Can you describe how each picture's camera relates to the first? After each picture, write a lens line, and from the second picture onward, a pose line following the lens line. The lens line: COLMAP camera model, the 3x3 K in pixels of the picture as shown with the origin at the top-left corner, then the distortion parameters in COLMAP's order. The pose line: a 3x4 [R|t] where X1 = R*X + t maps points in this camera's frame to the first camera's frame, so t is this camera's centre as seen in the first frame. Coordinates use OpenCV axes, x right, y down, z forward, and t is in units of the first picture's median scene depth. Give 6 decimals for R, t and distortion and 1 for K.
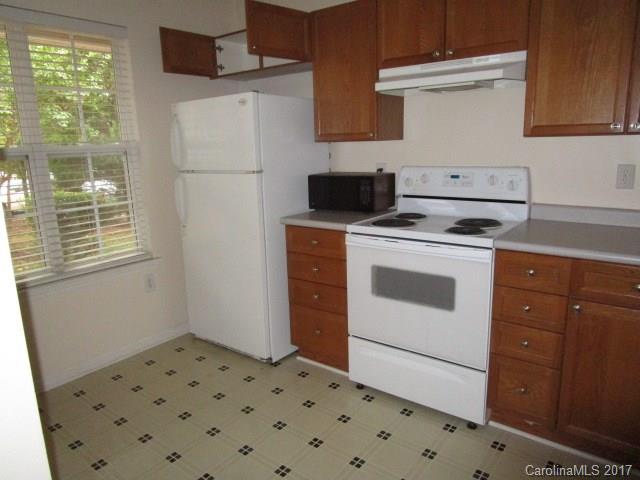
lens RADIAL K [[454.4, 0, 316.1], [0, 454.4, 238.6], [0, 0, 1]] dist [-0.027590, 0.006249]
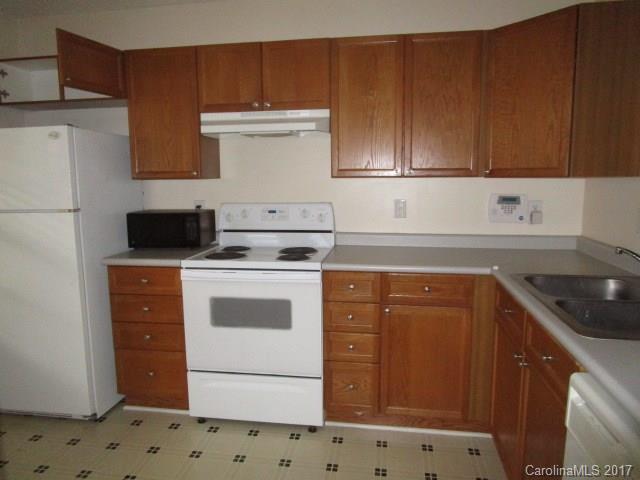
lens RADIAL K [[454.4, 0, 316.1], [0, 454.4, 238.6], [0, 0, 1]] dist [-0.027590, 0.006249]
pose [[0.874809, -0.044574, 0.482412, -0.152672], [0.084125, 0.994608, -0.060653, 0.007960], [-0.477107, 0.093642, 0.873842, -0.034936]]
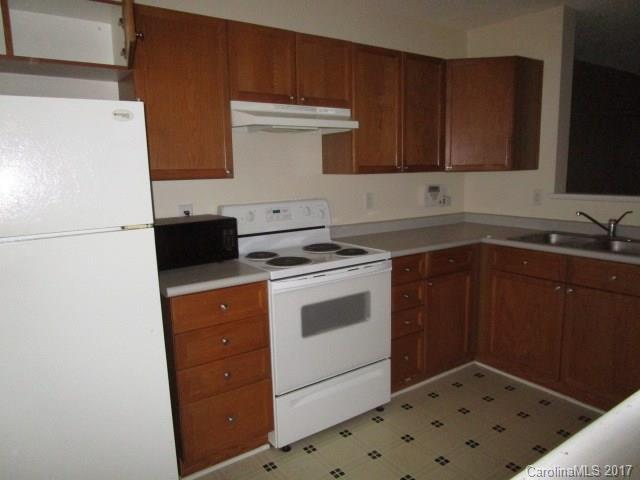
lens RADIAL K [[454.4, 0, 316.1], [0, 454.4, 238.6], [0, 0, 1]] dist [-0.027590, 0.006249]
pose [[0.297479, -0.120489, 0.947095, -0.712374], [0.212803, 0.975416, 0.057252, -0.121320], [-0.930710, 0.184514, 0.315807, 0.616371]]
